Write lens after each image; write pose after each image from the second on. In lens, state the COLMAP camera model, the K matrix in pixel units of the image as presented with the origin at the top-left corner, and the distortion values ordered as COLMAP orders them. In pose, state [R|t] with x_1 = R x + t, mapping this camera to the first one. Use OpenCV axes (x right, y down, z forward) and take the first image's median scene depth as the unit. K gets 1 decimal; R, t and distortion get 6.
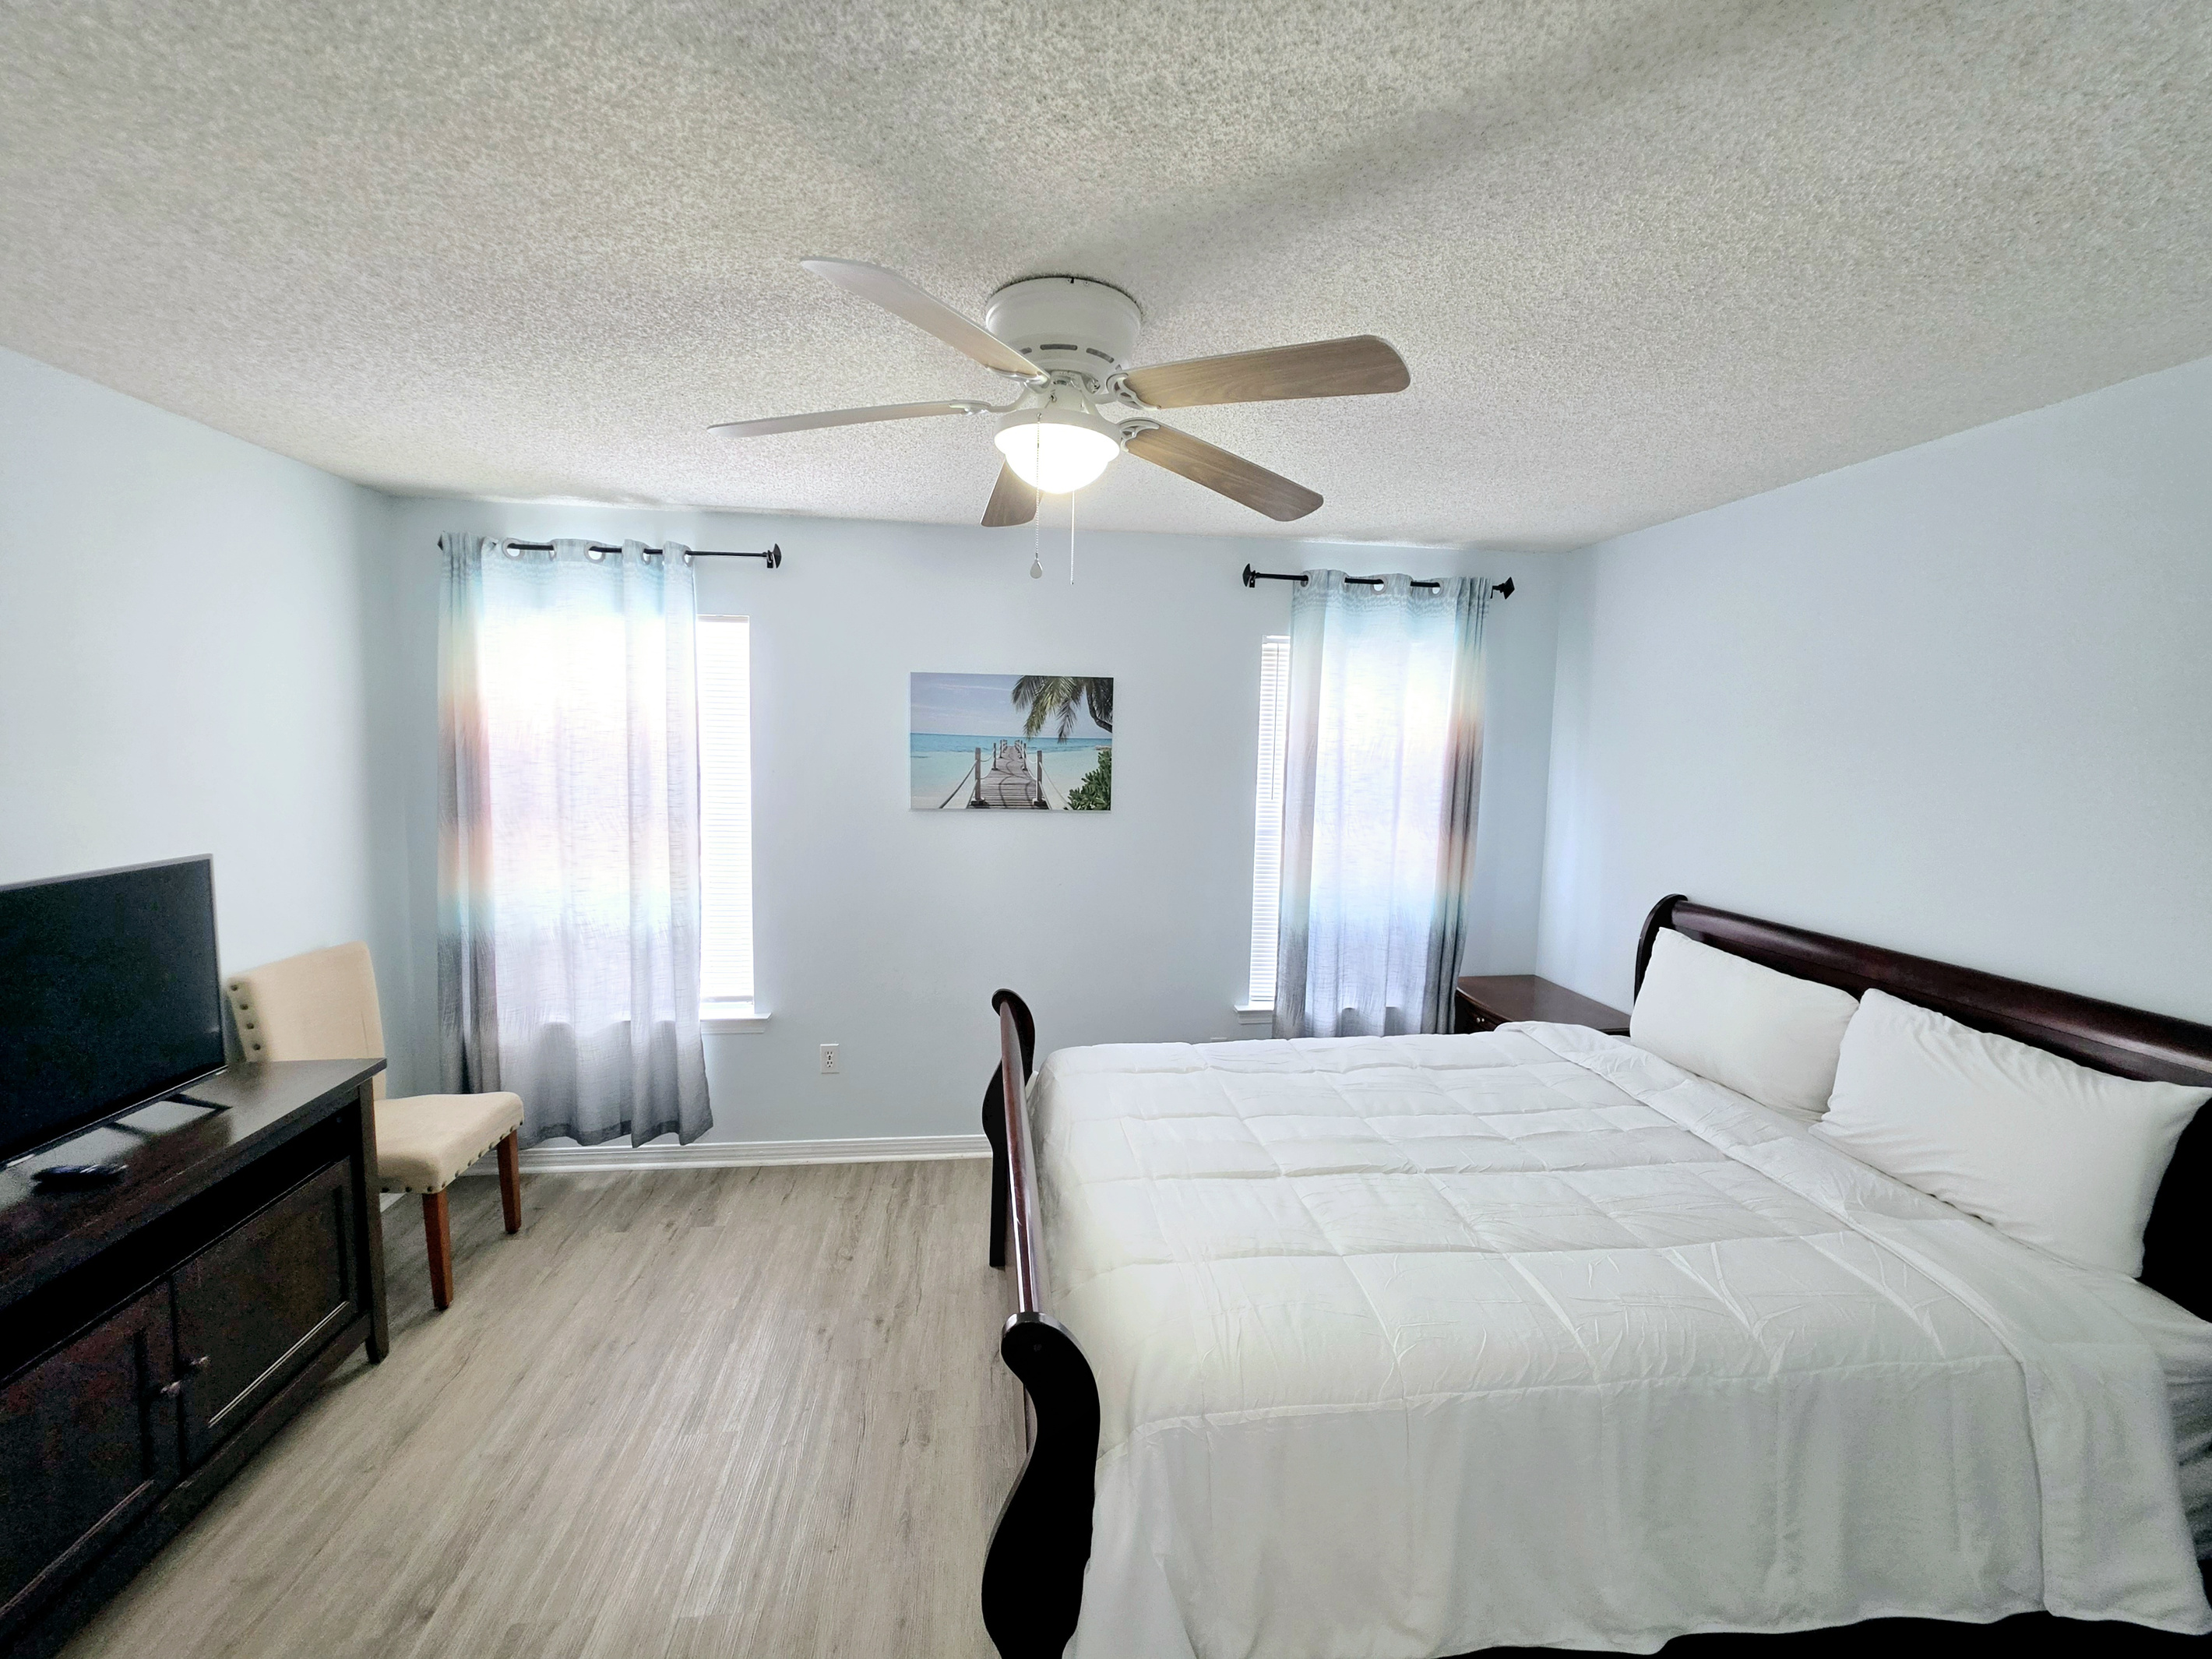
lens RADIAL K [[884.8, 0, 1094.7], [0, 884.8, 822.1], [0, 0, 1]] dist [-0.003389, 0.001423]
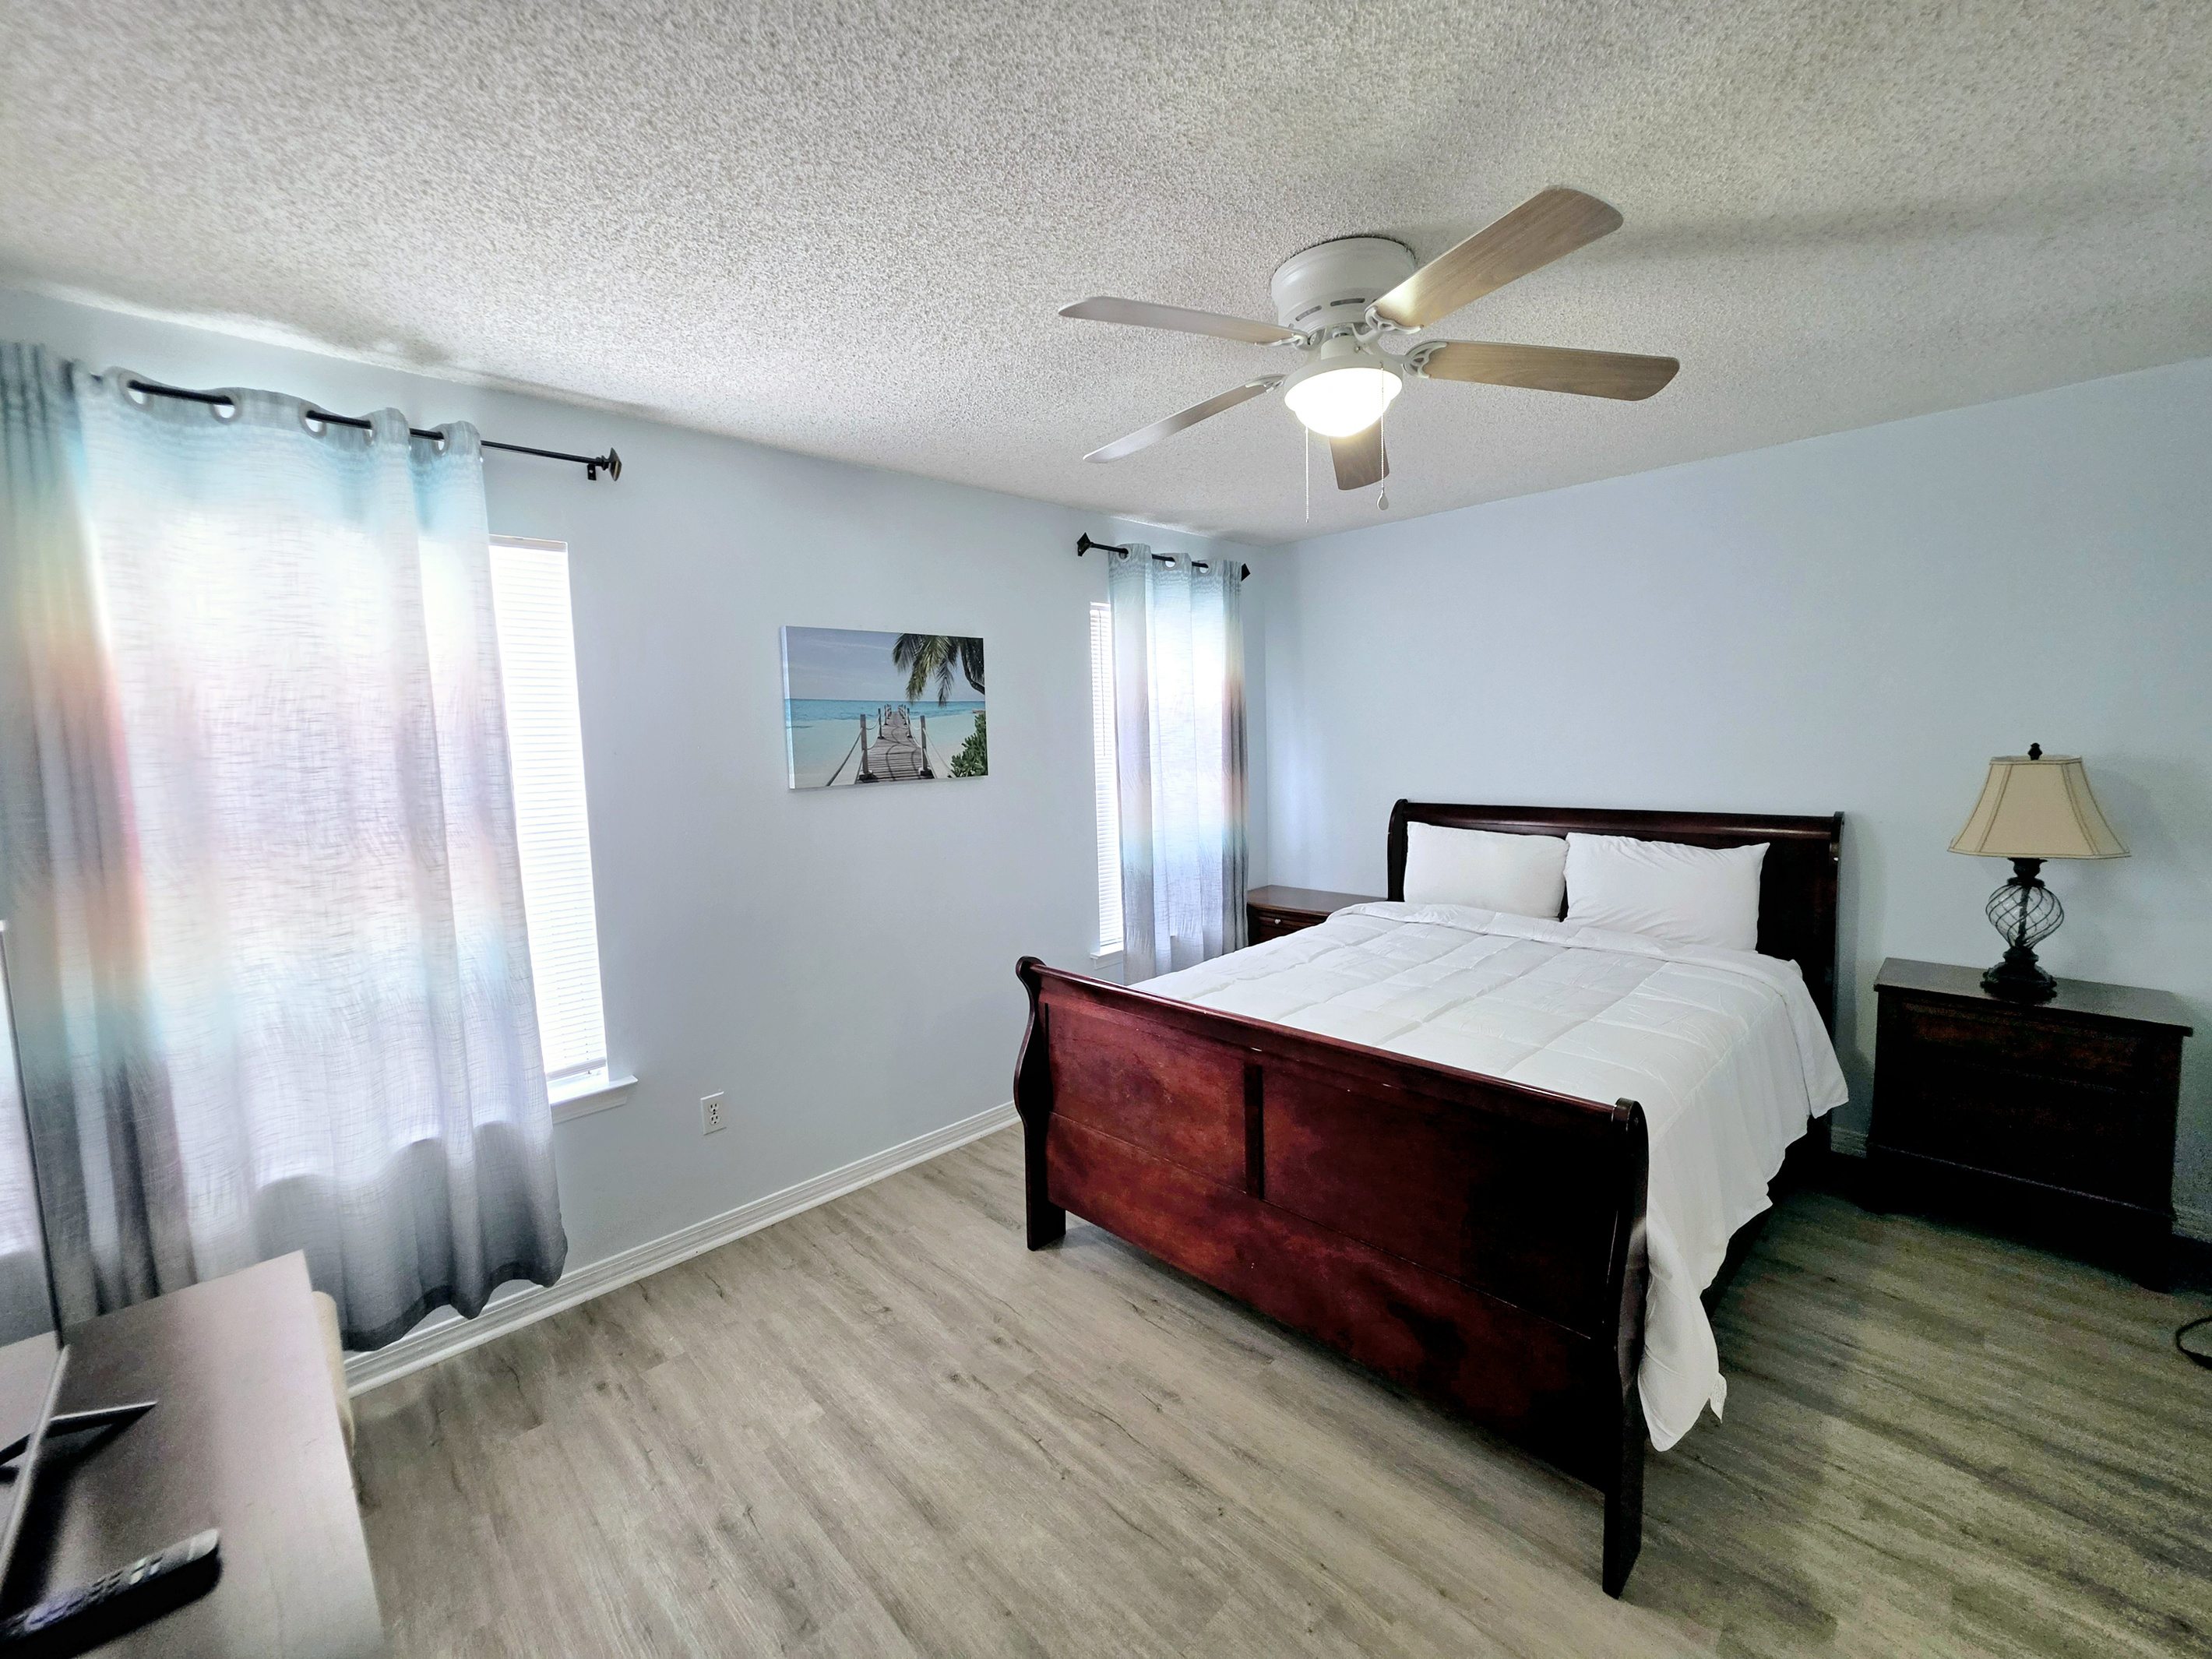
lens RADIAL K [[884.8, 0, 1101.6], [0, 884.8, 820.1], [0, 0, 1]] dist [-0.003389, 0.001423]
pose [[0.796401, -0.103687, 0.595814, -0.478512], [0.105605, 0.993899, 0.031807, 0.018459], [-0.595477, 0.037590, 0.802492, 0.150480]]
